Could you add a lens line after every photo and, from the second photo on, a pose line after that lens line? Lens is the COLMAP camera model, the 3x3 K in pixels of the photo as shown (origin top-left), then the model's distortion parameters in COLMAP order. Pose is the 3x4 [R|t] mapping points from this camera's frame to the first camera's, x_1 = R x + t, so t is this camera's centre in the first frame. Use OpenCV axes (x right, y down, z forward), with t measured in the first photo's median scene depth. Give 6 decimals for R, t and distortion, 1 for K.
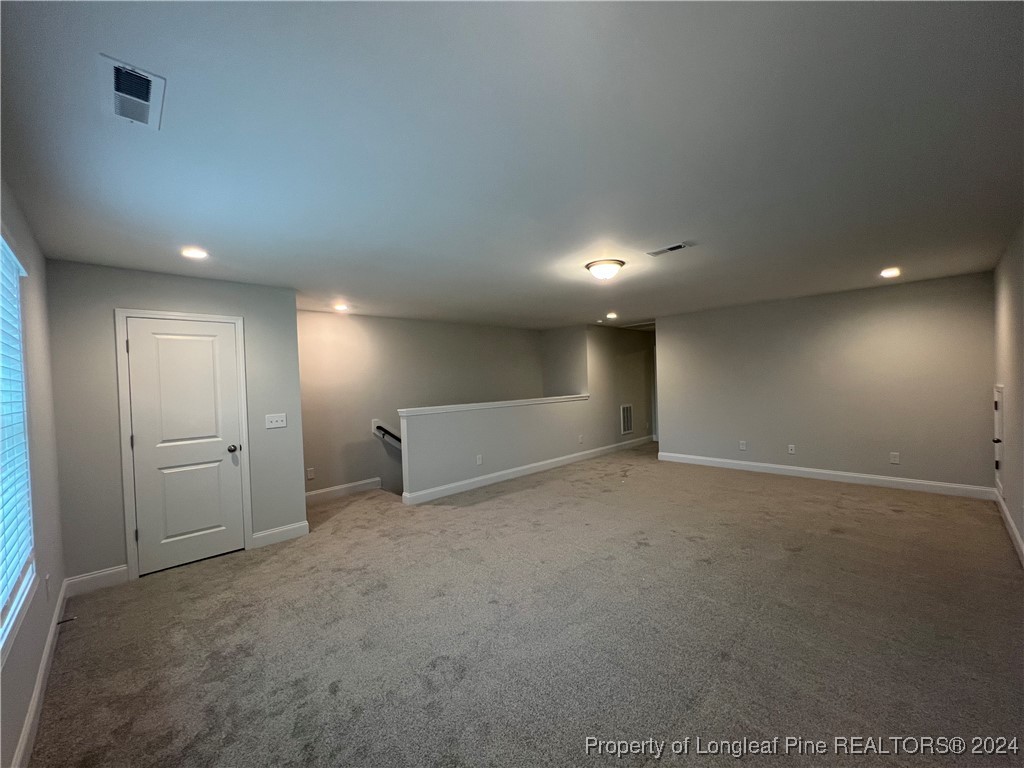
lens RADIAL K [[408.6, 0, 512.7], [0, 408.6, 385.5], [0, 0, 1]] dist [-0.001595, 0.000449]
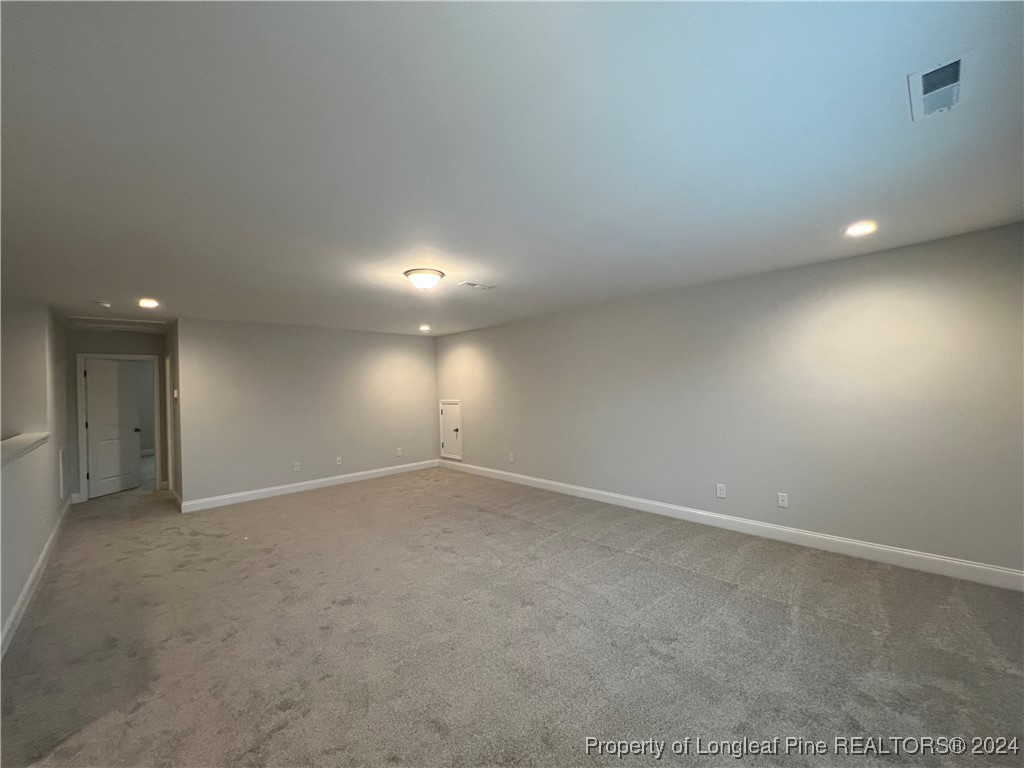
lens RADIAL K [[408.6, 0, 512.7], [0, 408.6, 385.5], [0, 0, 1]] dist [-0.001595, 0.000449]
pose [[0.003303, 0.033874, 0.999421, -0.557697], [0.039351, 0.998648, -0.033978, 0.003893], [-0.999220, 0.039441, 0.001965, 0.595380]]
